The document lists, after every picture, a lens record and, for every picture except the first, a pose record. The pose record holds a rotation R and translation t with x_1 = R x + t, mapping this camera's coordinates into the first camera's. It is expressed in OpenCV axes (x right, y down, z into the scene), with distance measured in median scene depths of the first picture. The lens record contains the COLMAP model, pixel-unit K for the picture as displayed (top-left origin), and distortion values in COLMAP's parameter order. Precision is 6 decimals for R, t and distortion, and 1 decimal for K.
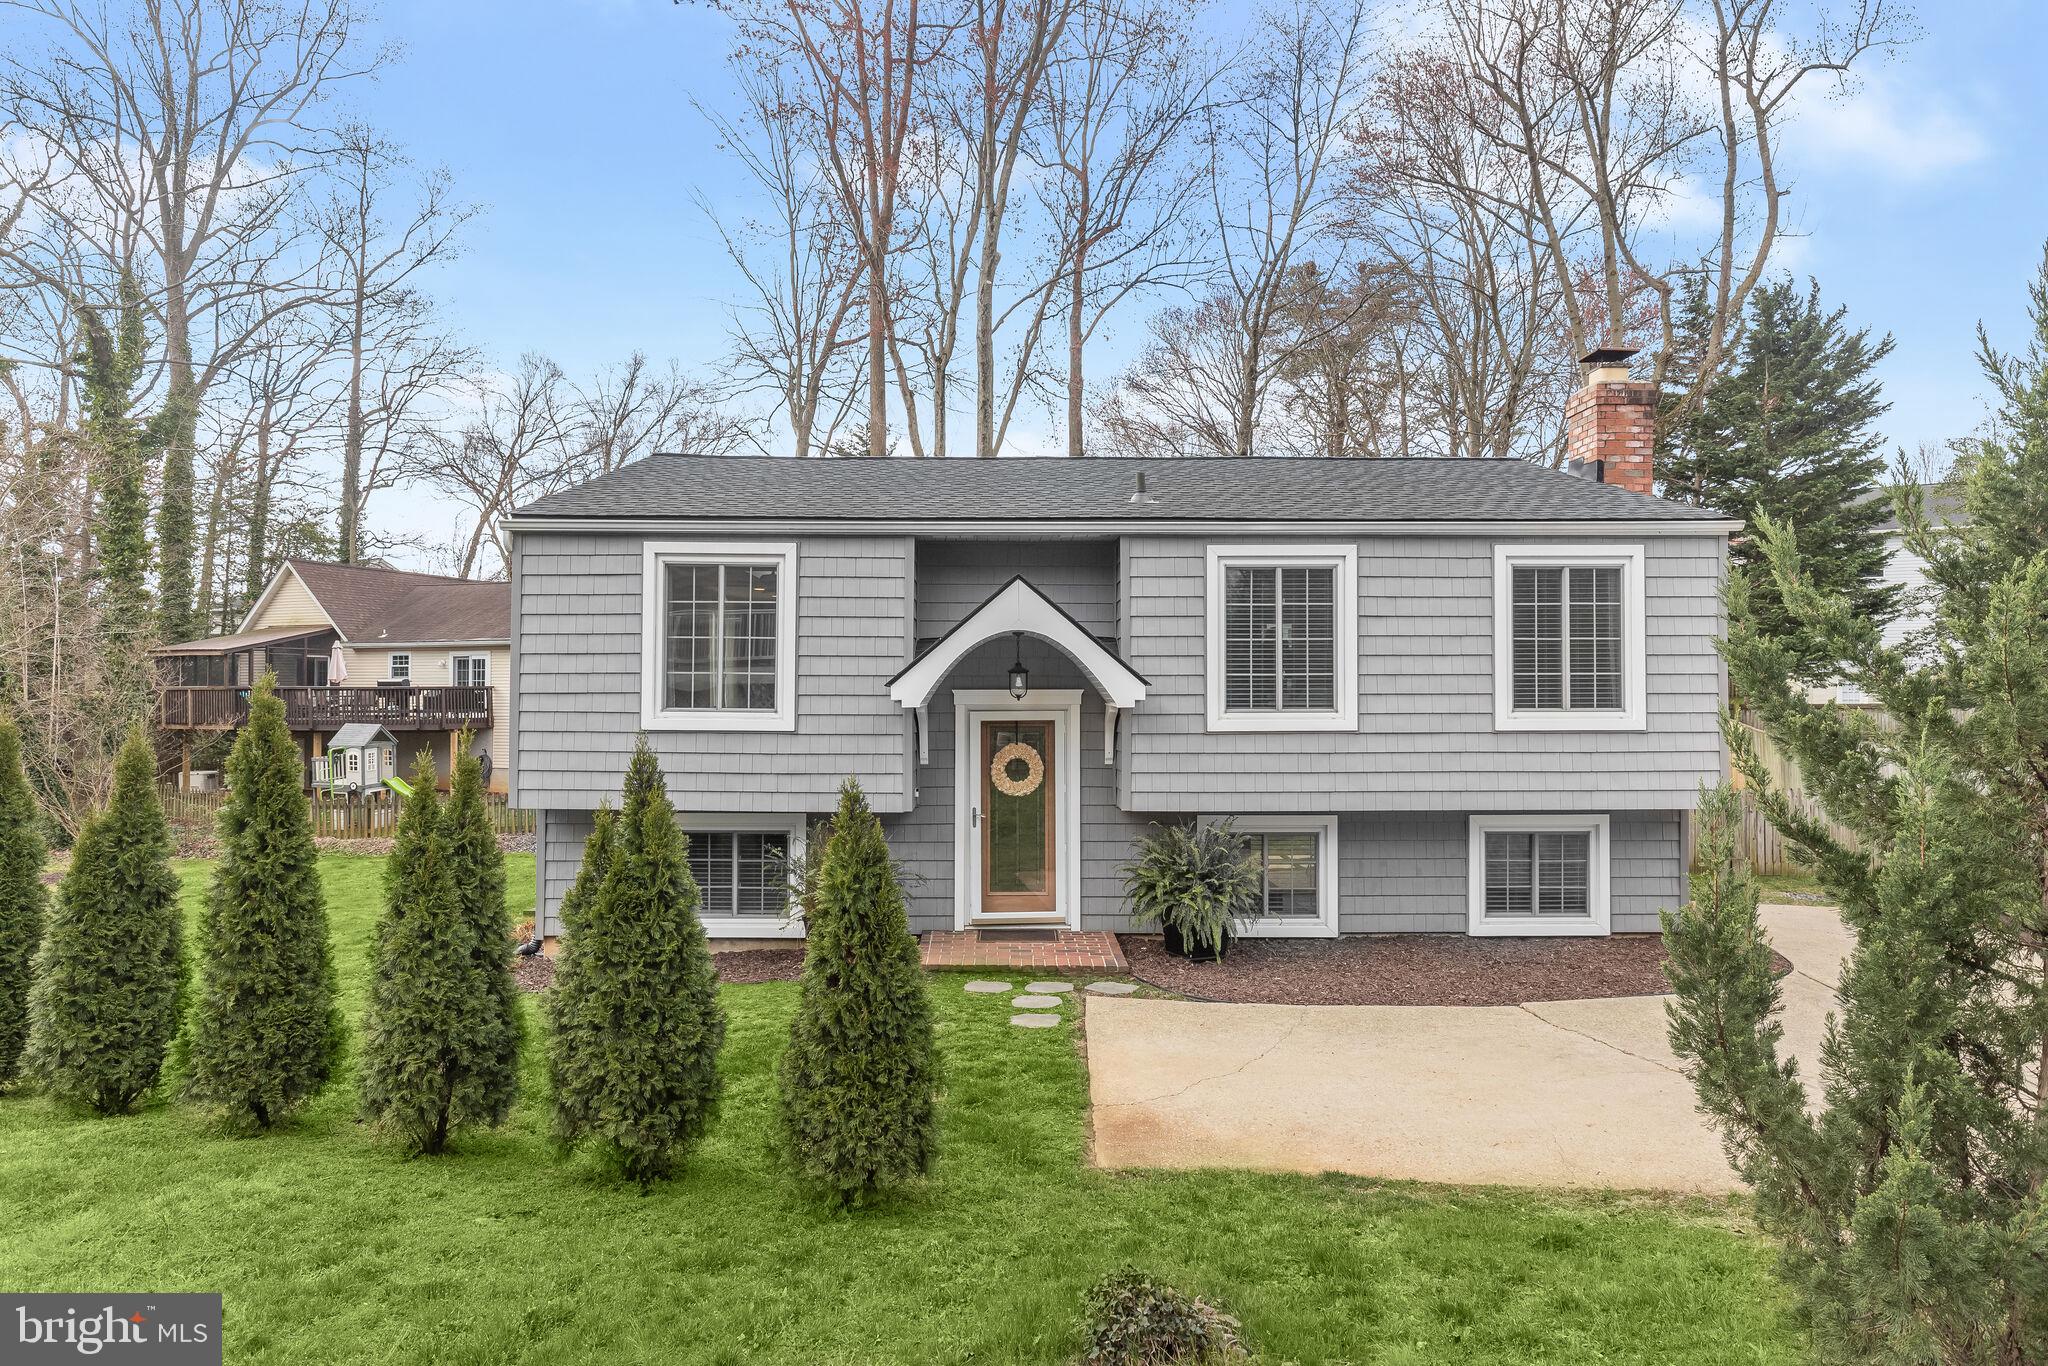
lens RADIAL K [[1185.7, 0, 1024.8], [0, 1185.7, 687.1], [0, 0, 1]] dist [0.003362, 0.000511]
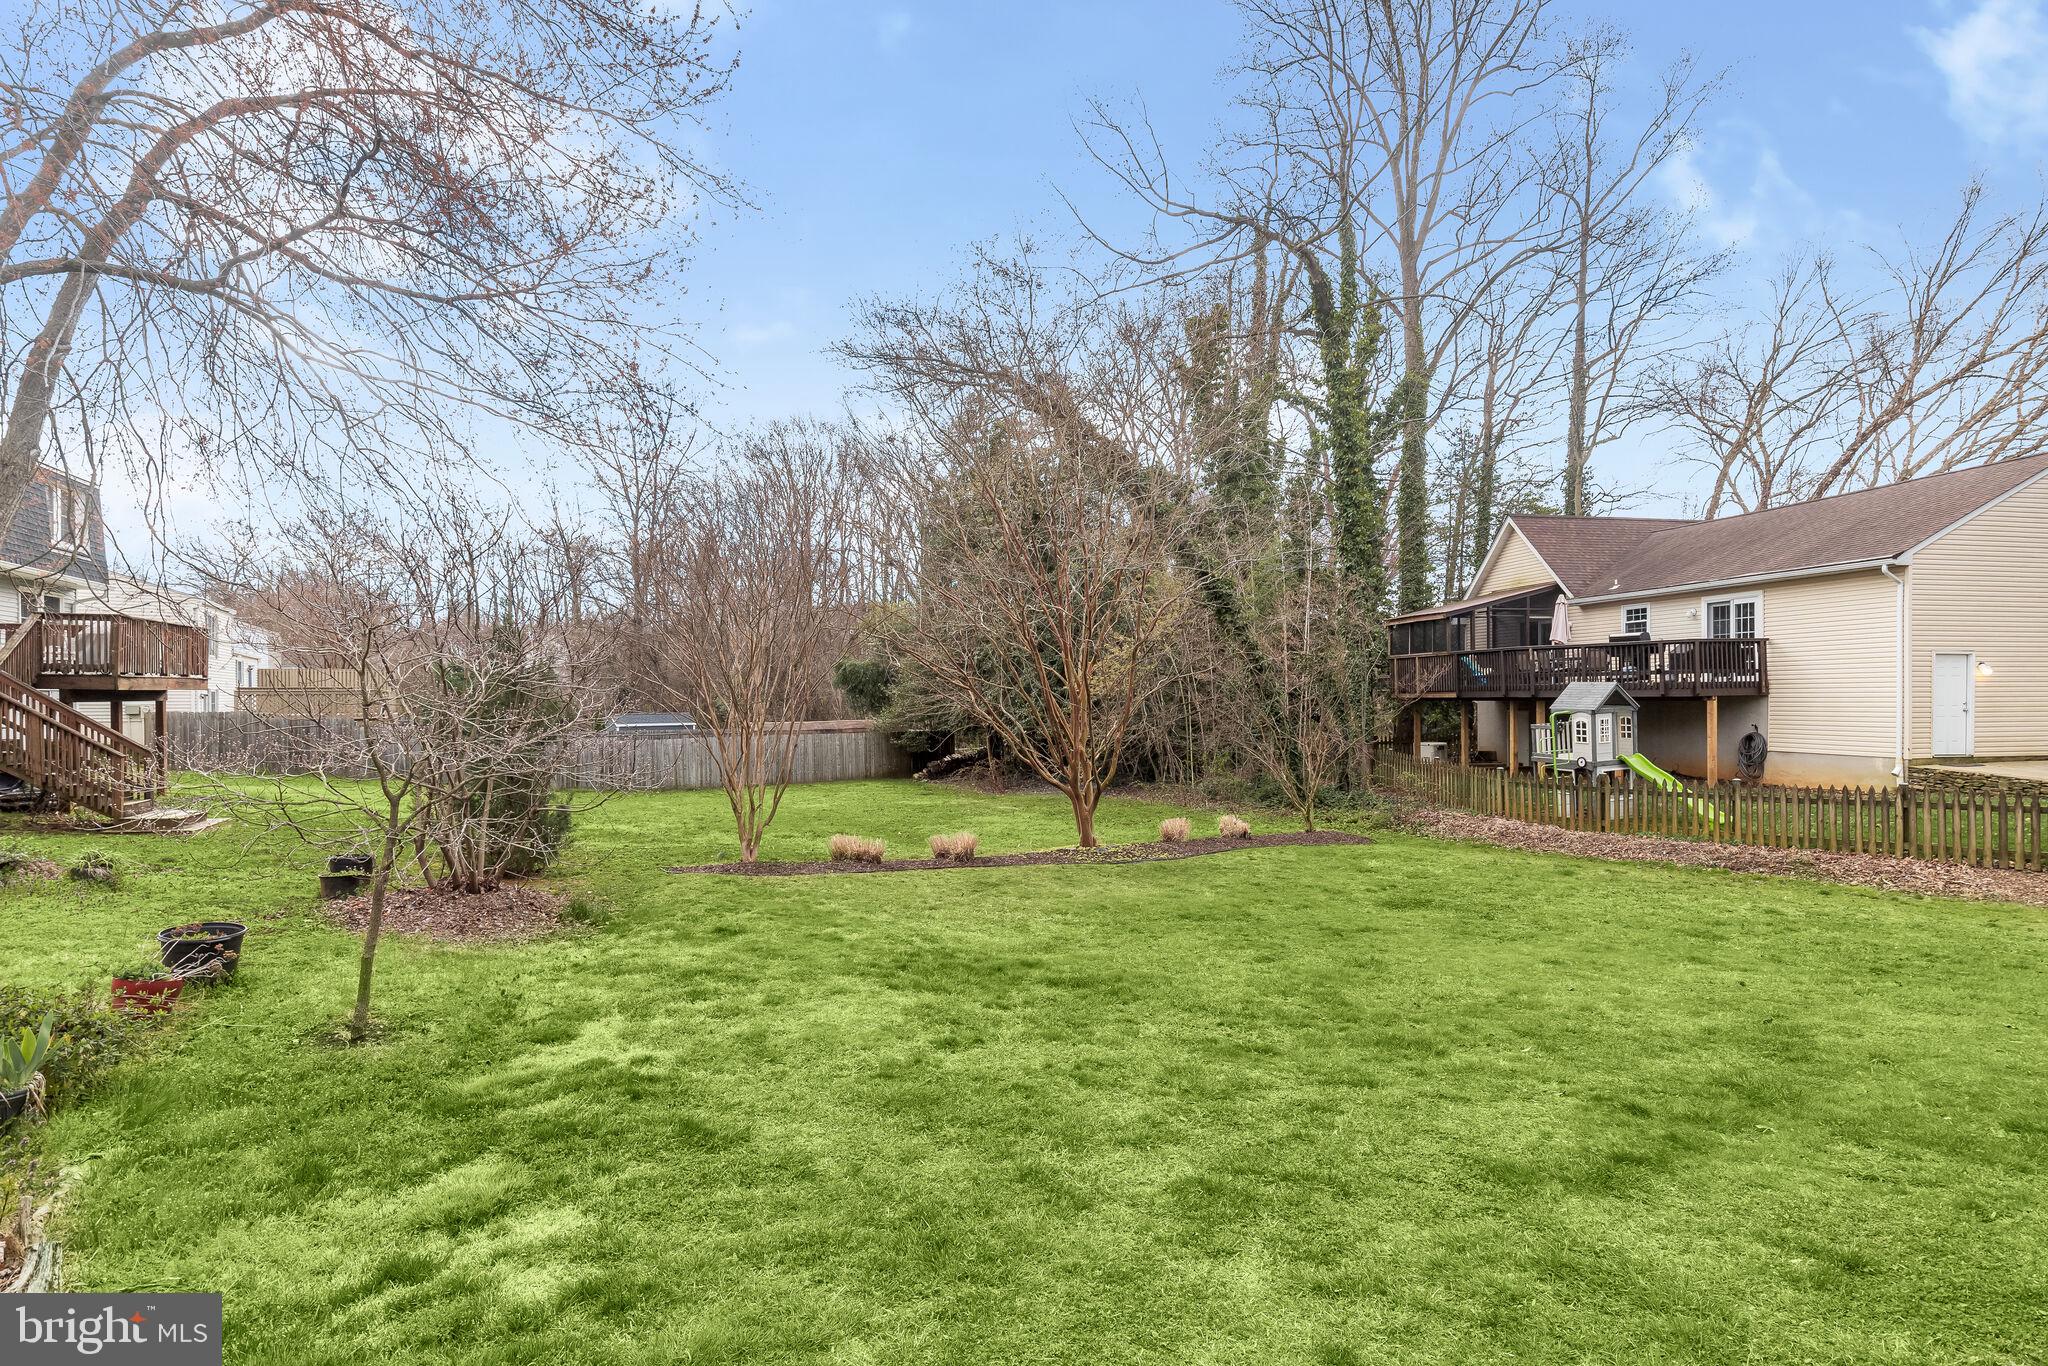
lens RADIAL K [[1083.3, 0, 1025.7], [0, 1083.3, 689.7], [0, 0, 1]] dist [-0.000962, -0.000409]
pose [[0.550766, -0.004012, -0.834650, -0.129970], [0.009471, 0.999954, 0.001443, 0.023400], [0.834606, -0.008700, 0.550778, 0.228516]]
